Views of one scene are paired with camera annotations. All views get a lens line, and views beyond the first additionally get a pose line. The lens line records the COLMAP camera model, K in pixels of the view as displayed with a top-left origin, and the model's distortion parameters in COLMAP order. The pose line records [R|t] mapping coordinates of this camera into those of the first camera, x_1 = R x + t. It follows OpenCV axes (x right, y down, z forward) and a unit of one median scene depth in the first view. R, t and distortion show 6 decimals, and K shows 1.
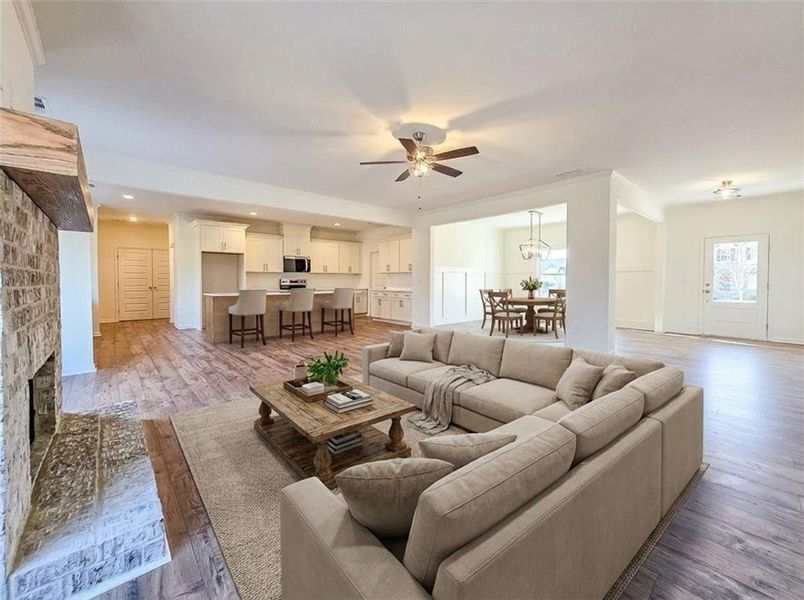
lens RADIAL K [[340.8, 0, 403.9], [0, 340.8, 293.8], [0, 0, 1]] dist [0.006684, 0.000222]
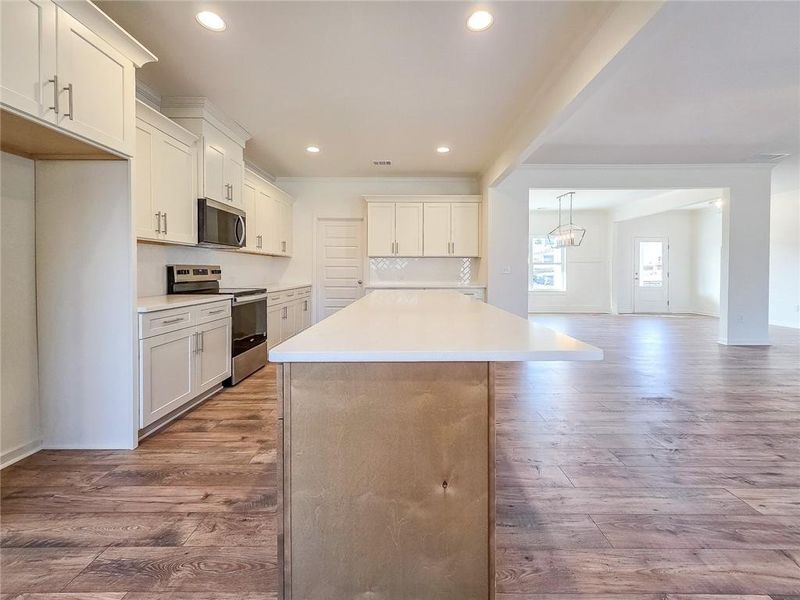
lens RADIAL K [[339.1, 0, 414.3], [0, 339.1, 273.0], [0, 0, 1]] dist [0.006684, 0.000222]
pose [[0.660940, -0.001475, 0.750437, -0.479169], [0.019252, 0.999702, -0.014991, -0.026368], [-0.750192, 0.024356, 0.660772, 0.628790]]
